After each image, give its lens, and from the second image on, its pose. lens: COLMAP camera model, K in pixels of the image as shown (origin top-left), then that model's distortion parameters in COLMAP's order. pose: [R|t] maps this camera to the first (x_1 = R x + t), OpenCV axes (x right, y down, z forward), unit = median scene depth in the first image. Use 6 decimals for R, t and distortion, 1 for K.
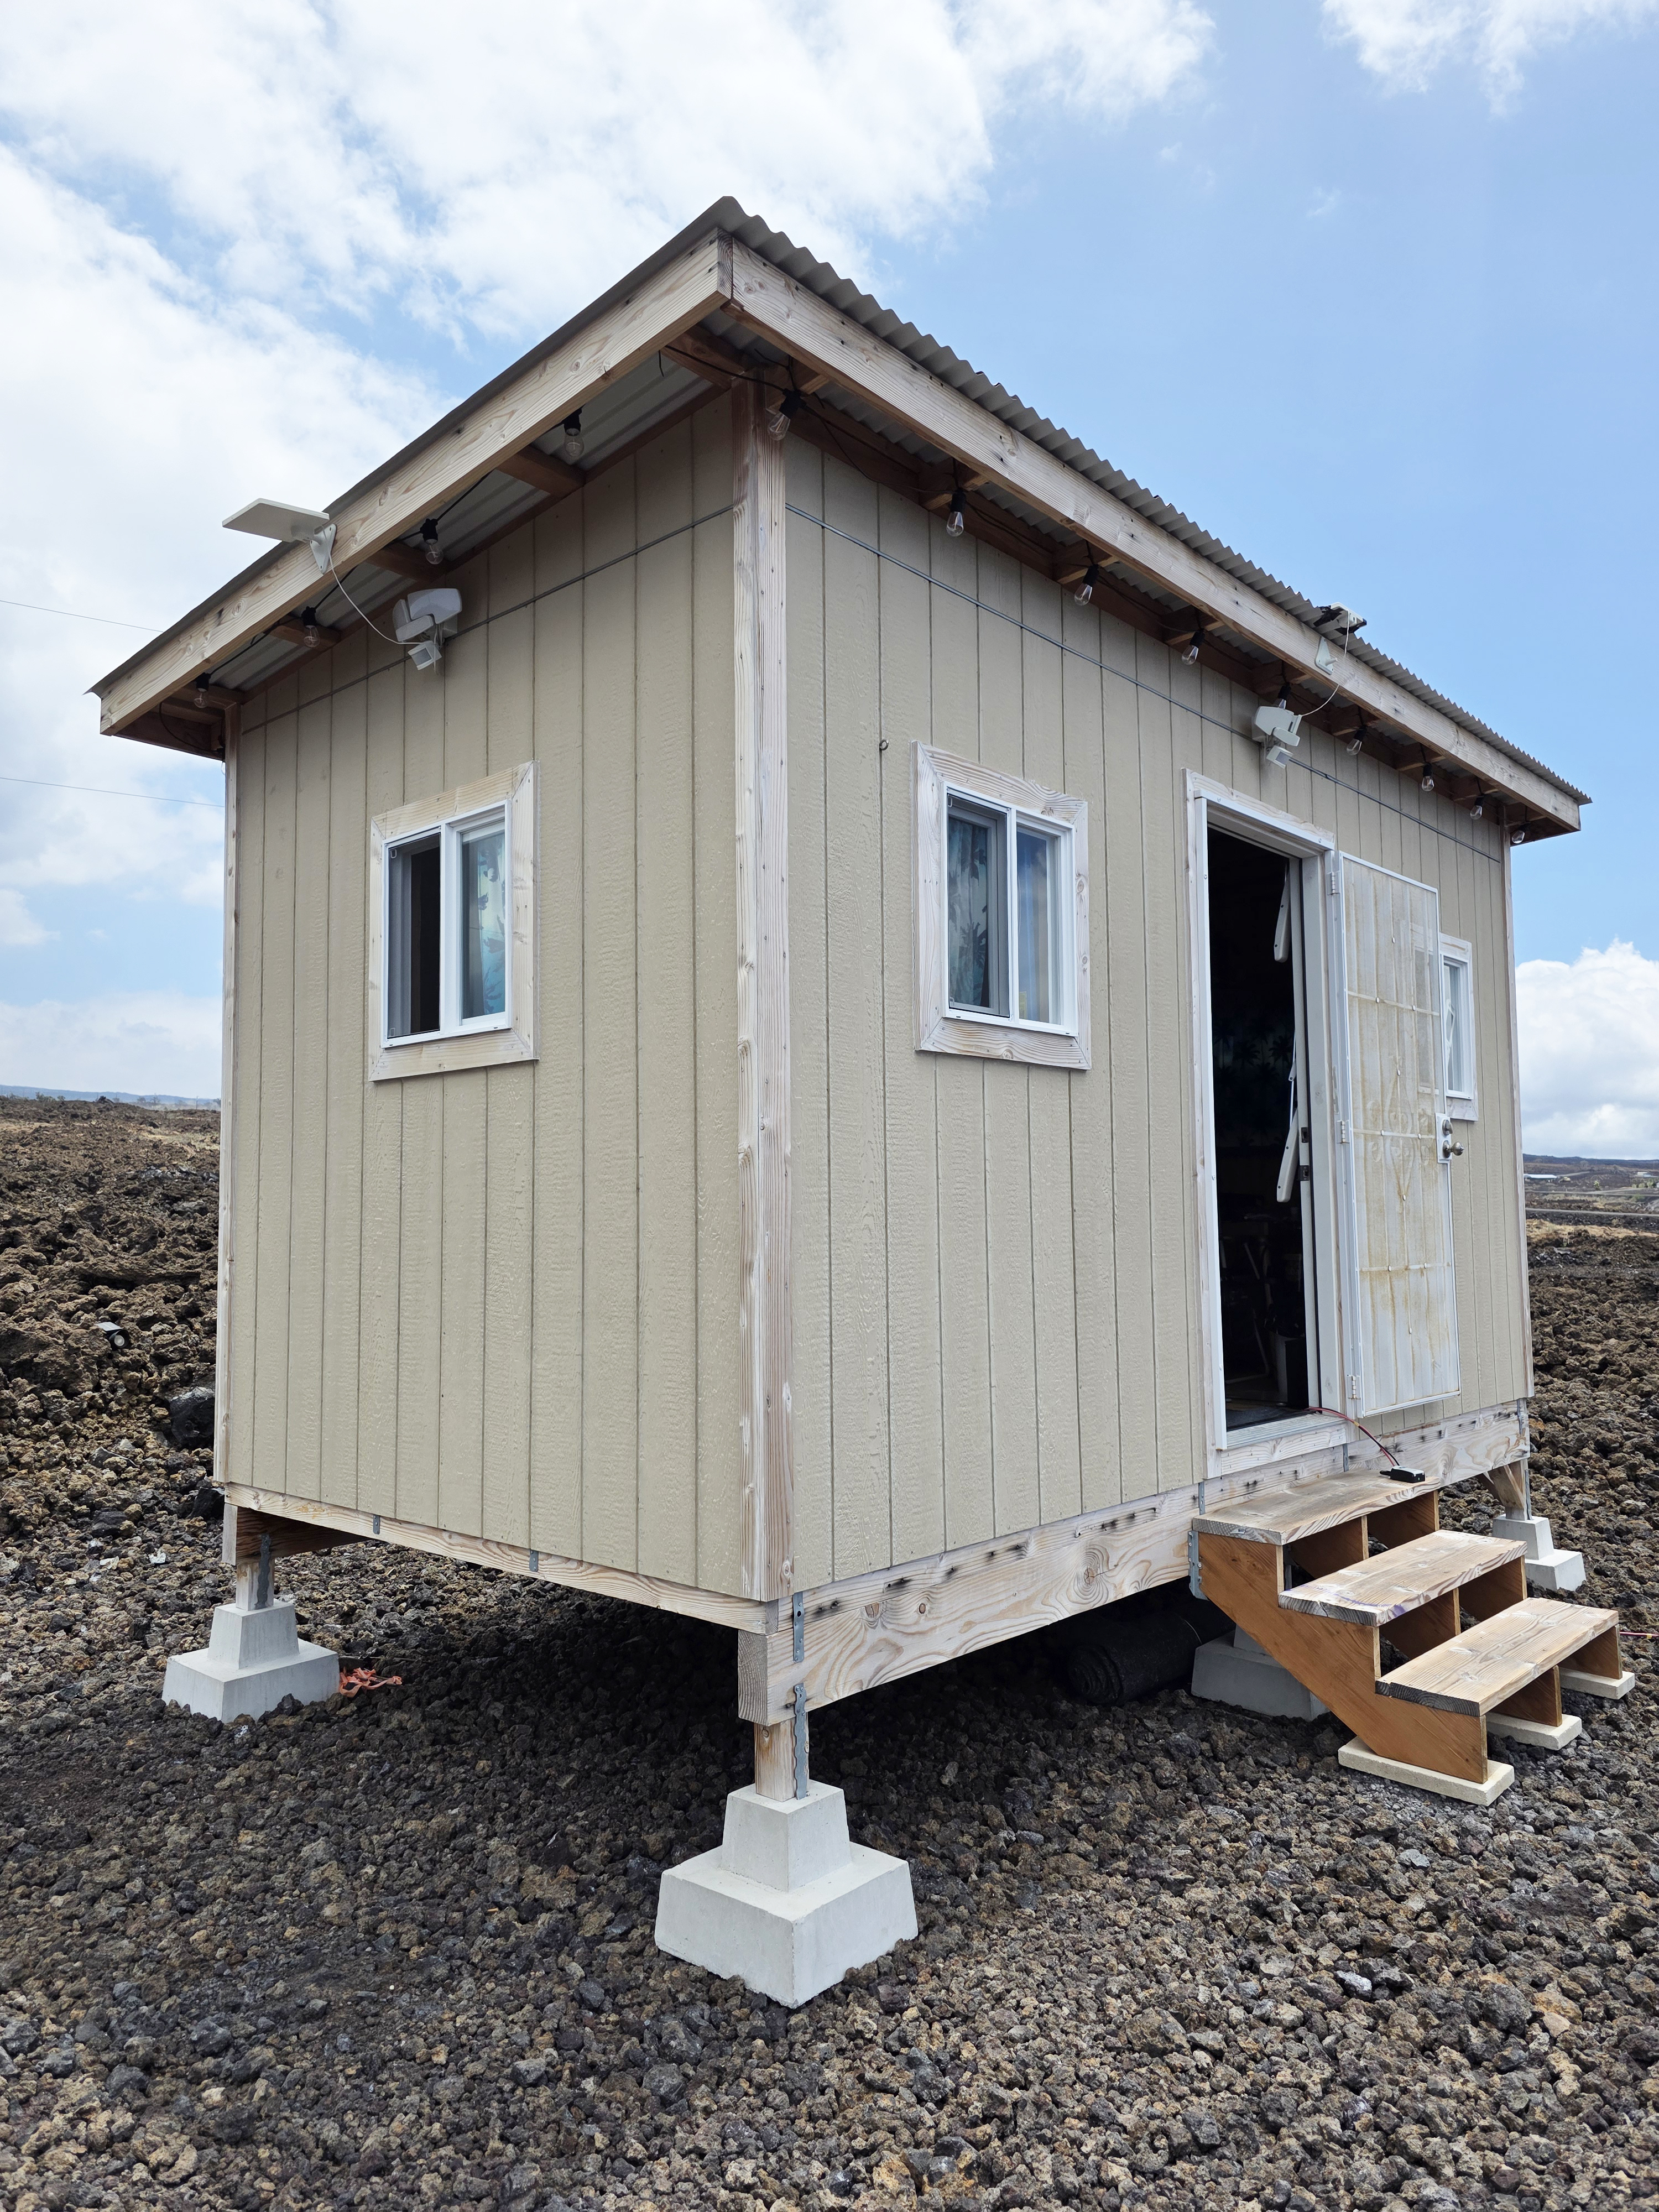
lens RADIAL K [[1485.2, 0, 822.2], [0, 1485.2, 1112.5], [0, 0, 1]] dist [0.064155, -0.059215]
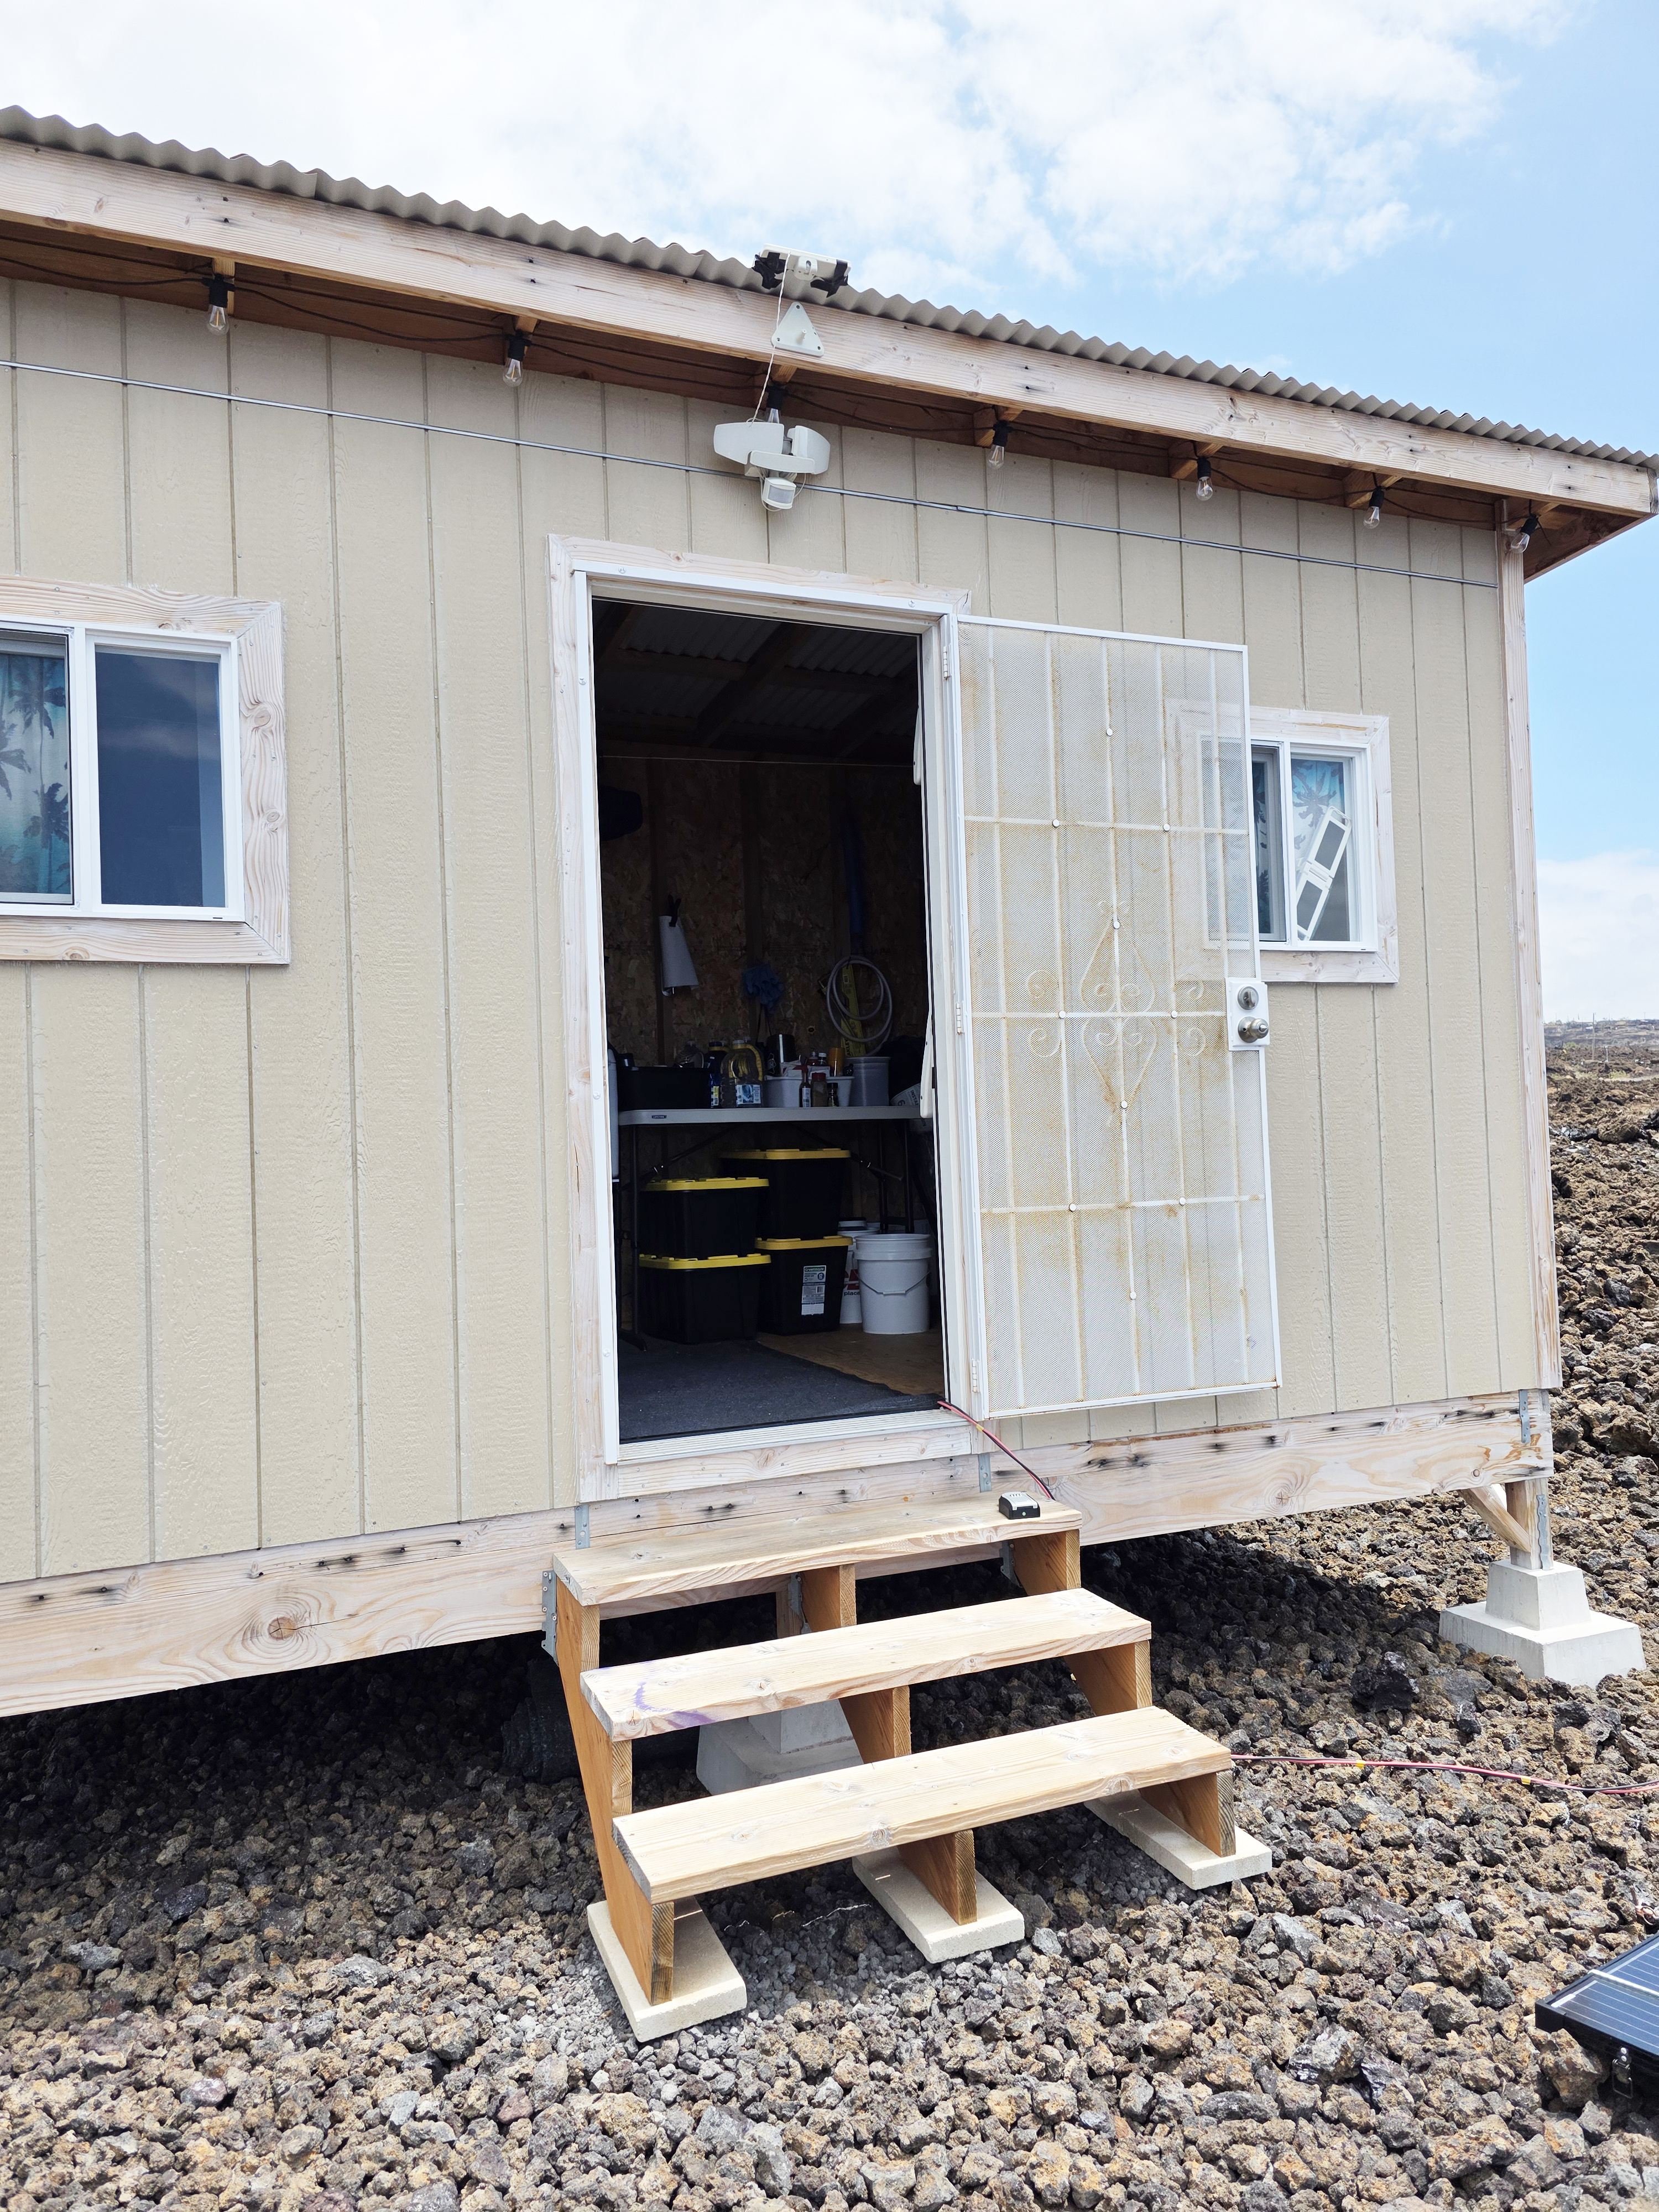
lens RADIAL K [[1485.2, 0, 825.2], [0, 1485.2, 1104.5], [0, 0, 1]] dist [0.064155, -0.059215]
pose [[0.906738, -0.033487, -0.420362, 0.774952], [0.056826, 0.997453, 0.043117, 0.026189], [0.417847, -0.062984, 0.906331, 0.444024]]
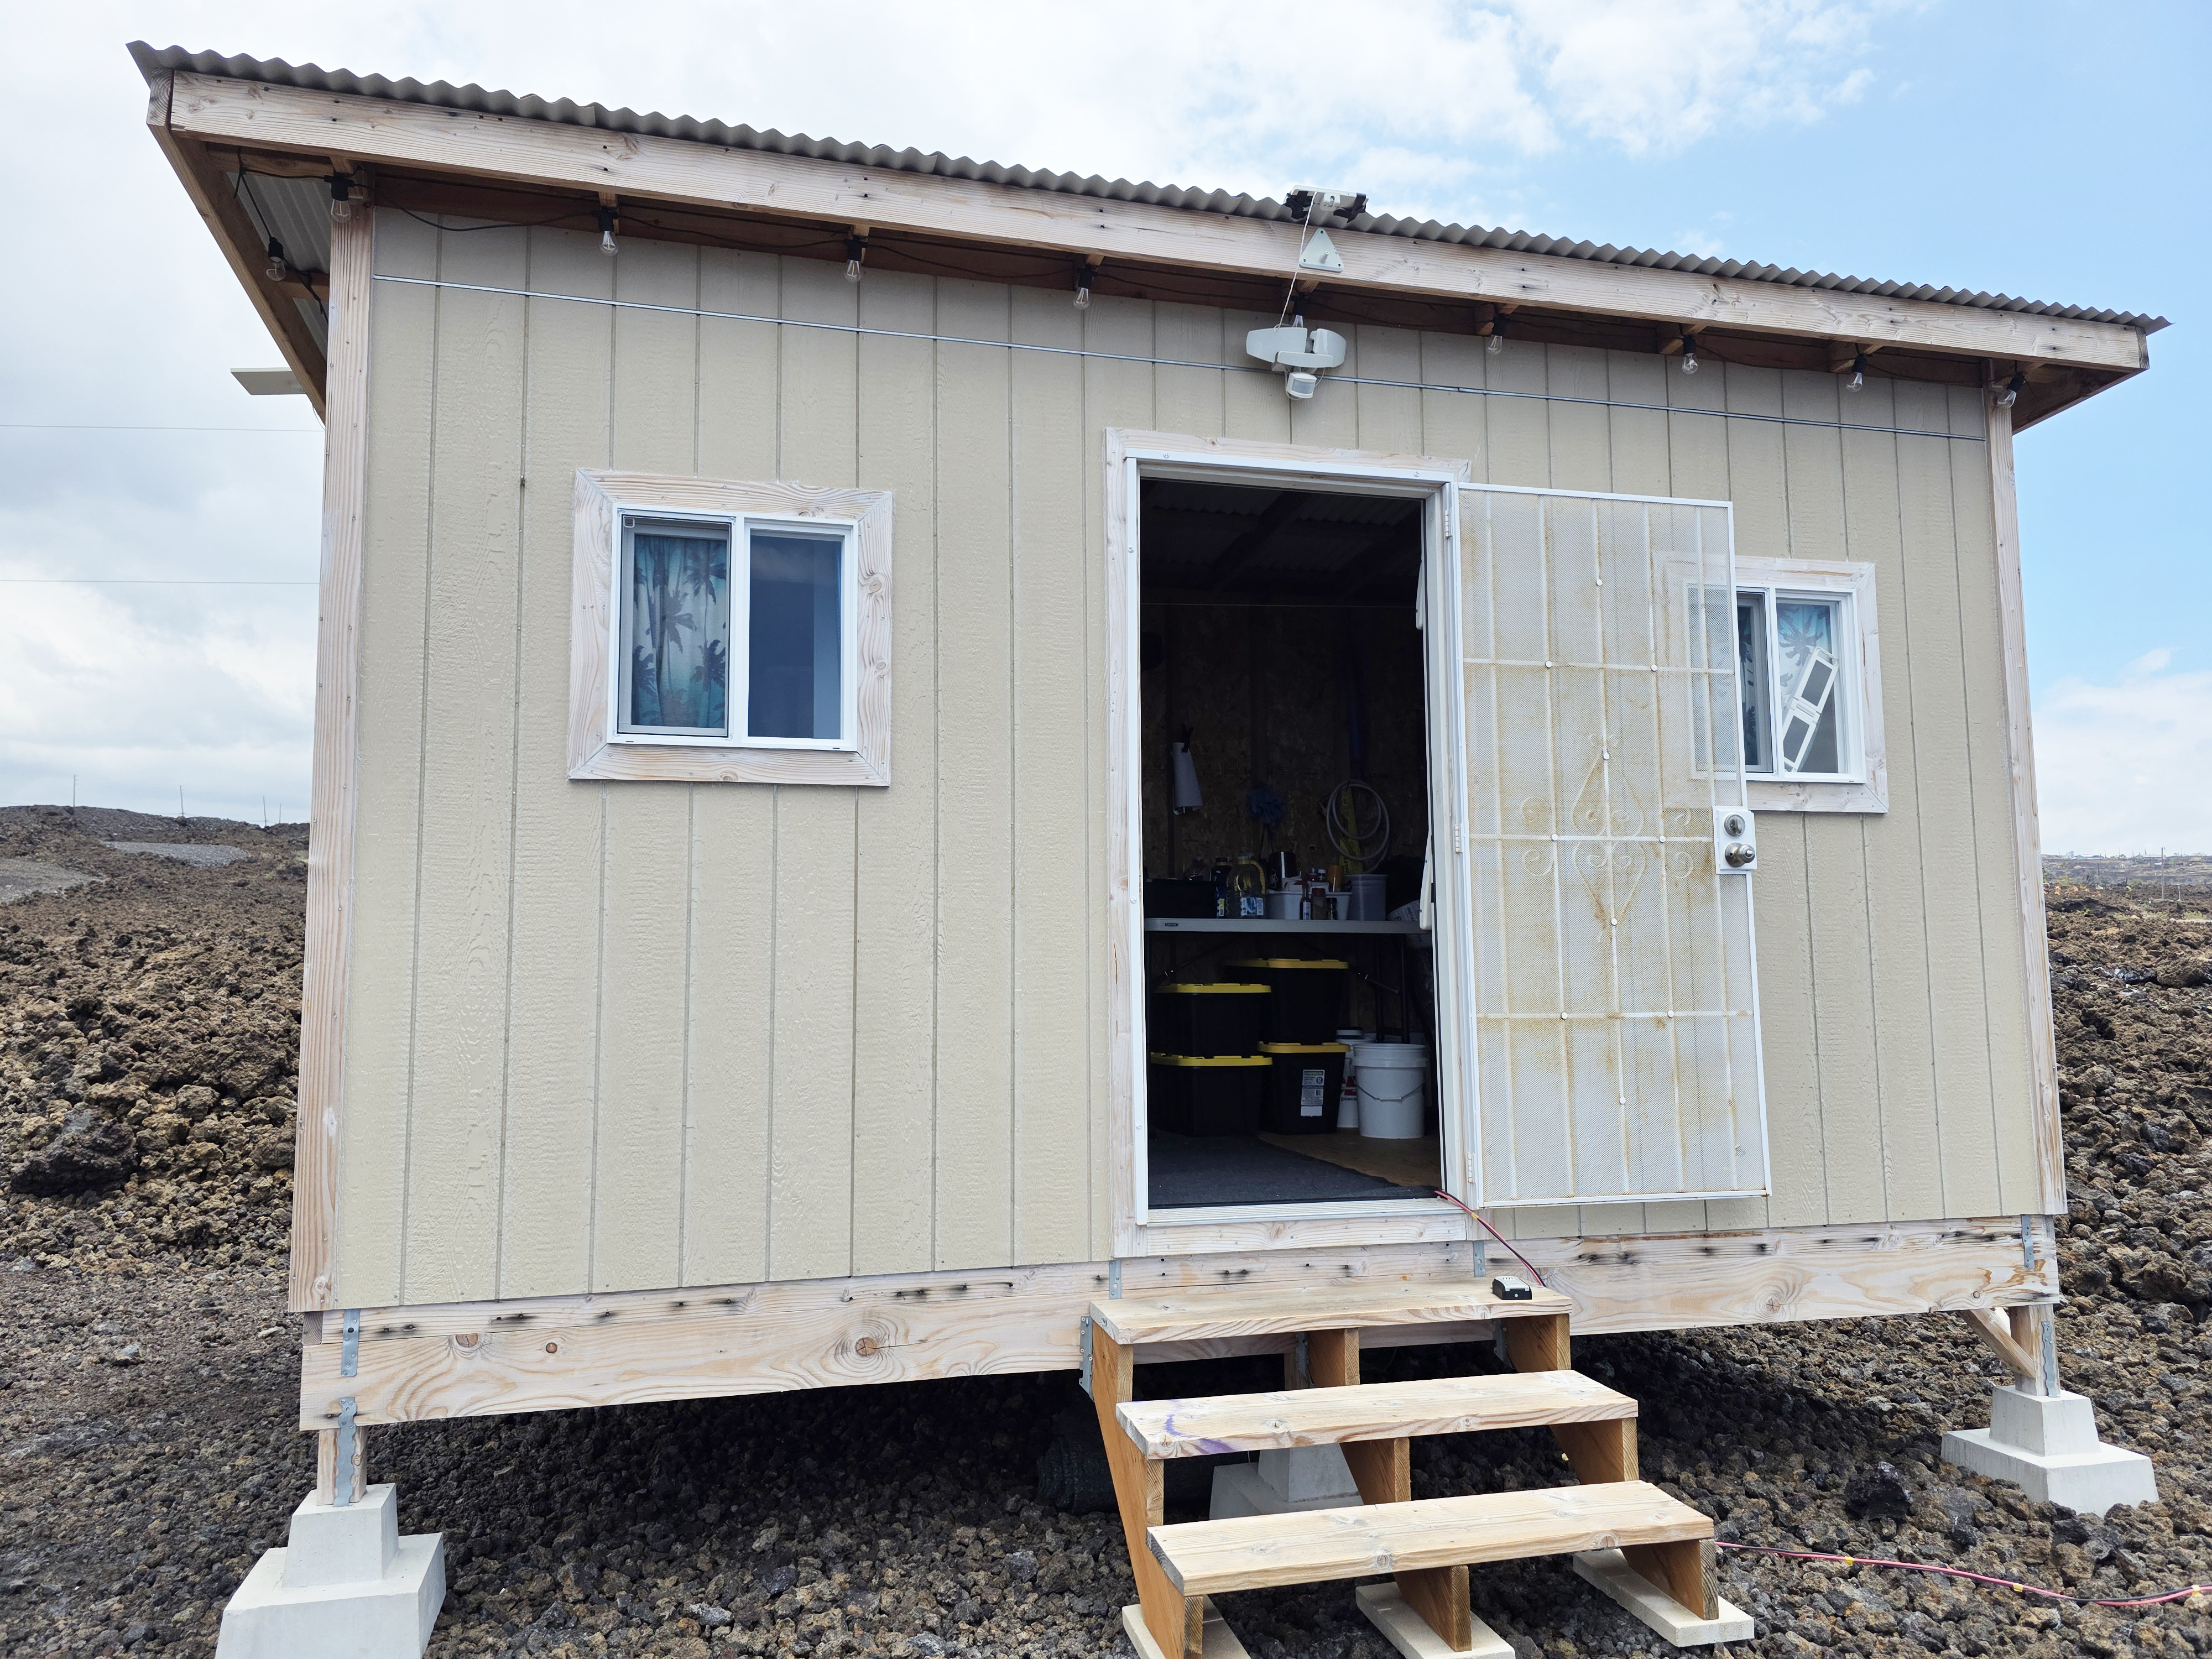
lens RADIAL K [[1485.2, 0, 1096.4], [0, 1485.2, 823.5], [0, 0, 1]] dist [0.064155, -0.059215]
pose [[0.838472, -0.049383, -0.542702, 0.813440], [0.038827, 0.998768, -0.030895, 0.028721], [0.543560, 0.004833, 0.839357, 0.322342]]
